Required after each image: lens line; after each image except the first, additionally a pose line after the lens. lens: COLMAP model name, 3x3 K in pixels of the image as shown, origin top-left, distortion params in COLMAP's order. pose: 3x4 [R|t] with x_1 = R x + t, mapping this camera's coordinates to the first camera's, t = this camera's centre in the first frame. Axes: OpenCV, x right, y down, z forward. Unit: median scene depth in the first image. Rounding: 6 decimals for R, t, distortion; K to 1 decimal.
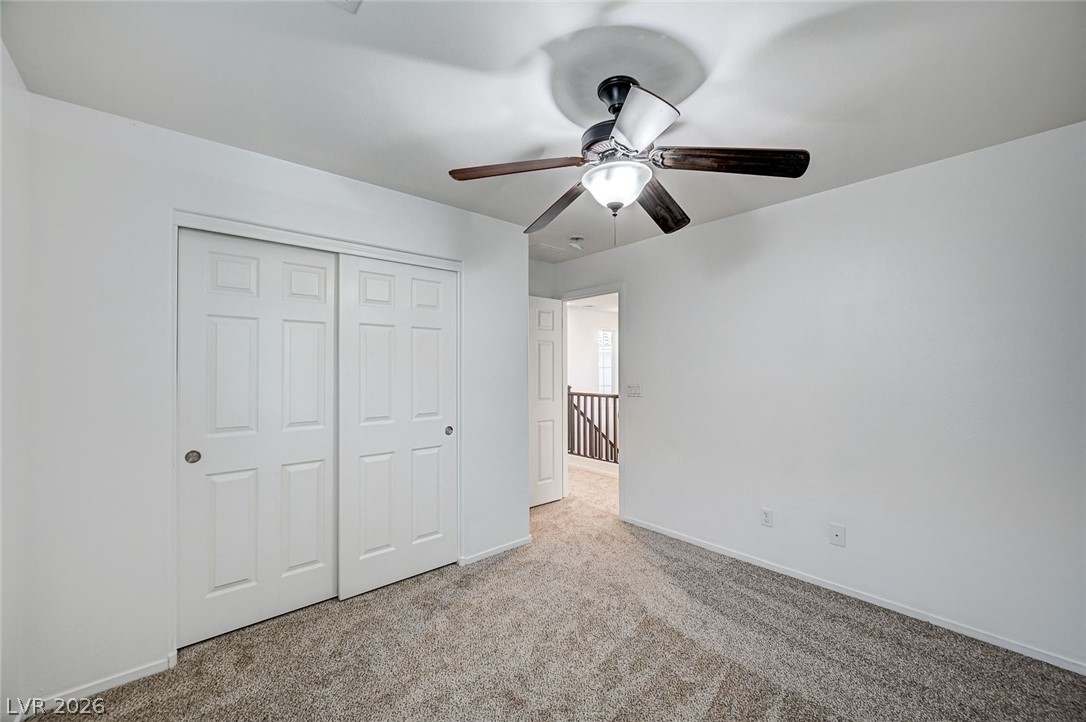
lens RADIAL K [[426.9, 0, 543.0], [0, 426.9, 361.0], [0, 0, 1]] dist [-0.000542, -0.000123]
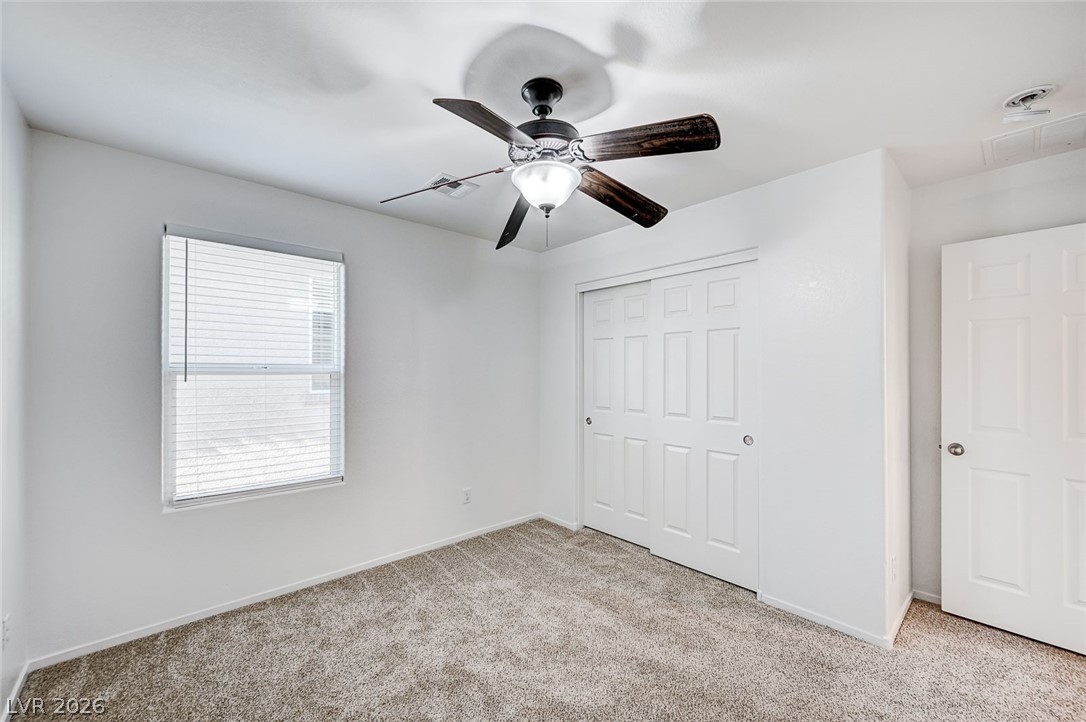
lens RADIAL K [[431.2, 0, 542.9], [0, 431.2, 366.1], [0, 0, 1]] dist [-0.000923, -0.000190]
pose [[0.015336, -0.014613, -0.999776, 0.888974], [0.011946, 0.999825, -0.014430, 0.020322], [0.999811, -0.011722, 0.015508, 0.729247]]
